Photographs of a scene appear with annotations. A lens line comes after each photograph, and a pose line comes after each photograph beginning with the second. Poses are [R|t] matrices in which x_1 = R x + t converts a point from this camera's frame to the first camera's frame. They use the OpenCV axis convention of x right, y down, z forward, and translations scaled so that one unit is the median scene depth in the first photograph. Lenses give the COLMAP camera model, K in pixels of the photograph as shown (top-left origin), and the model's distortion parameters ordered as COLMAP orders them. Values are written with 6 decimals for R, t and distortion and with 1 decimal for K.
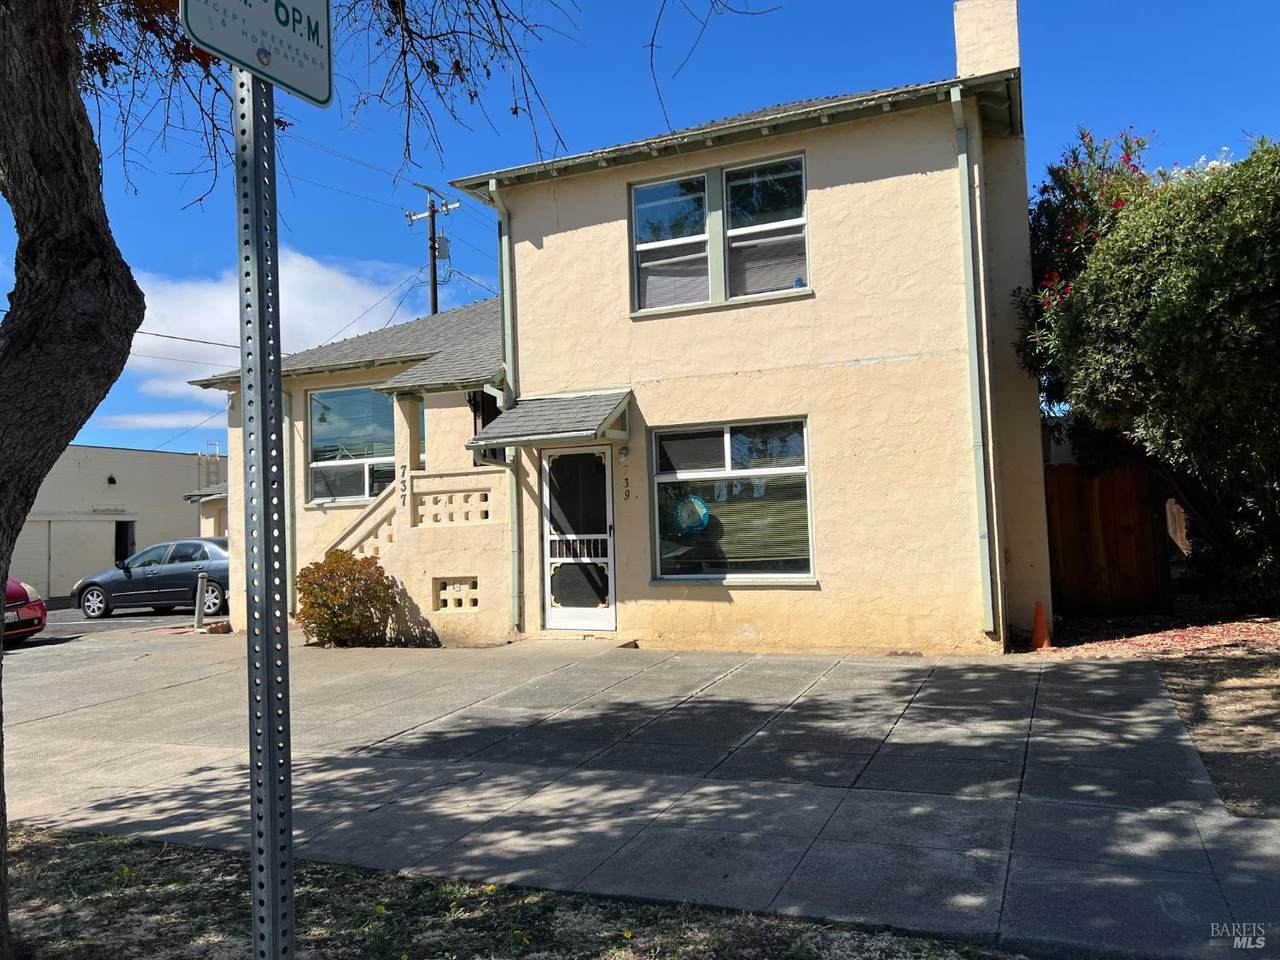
lens RADIAL K [[953.1, 0, 640.0], [0, 953.1, 480.0], [0, 0, 1]] dist [0.120791, -0.220471]
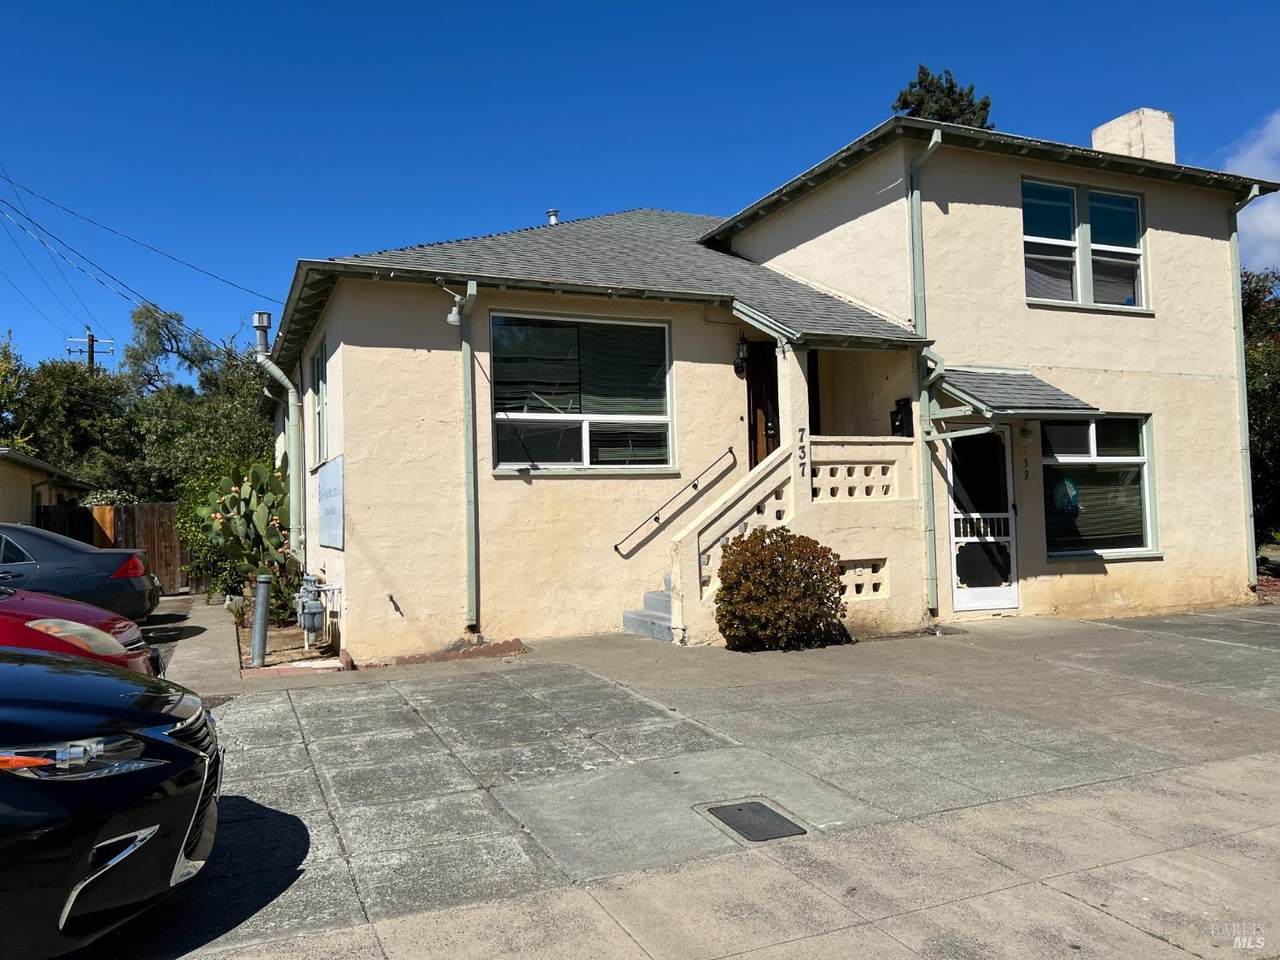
lens RADIAL K [[953.1, 0, 640.0], [0, 953.1, 480.0], [0, 0, 1]] dist [0.120791, -0.220471]
pose [[0.692449, 0.043257, 0.720169, -1.022396], [-0.036630, 0.999021, -0.024786, 0.060561], [-0.720537, -0.009217, 0.693356, 0.563456]]
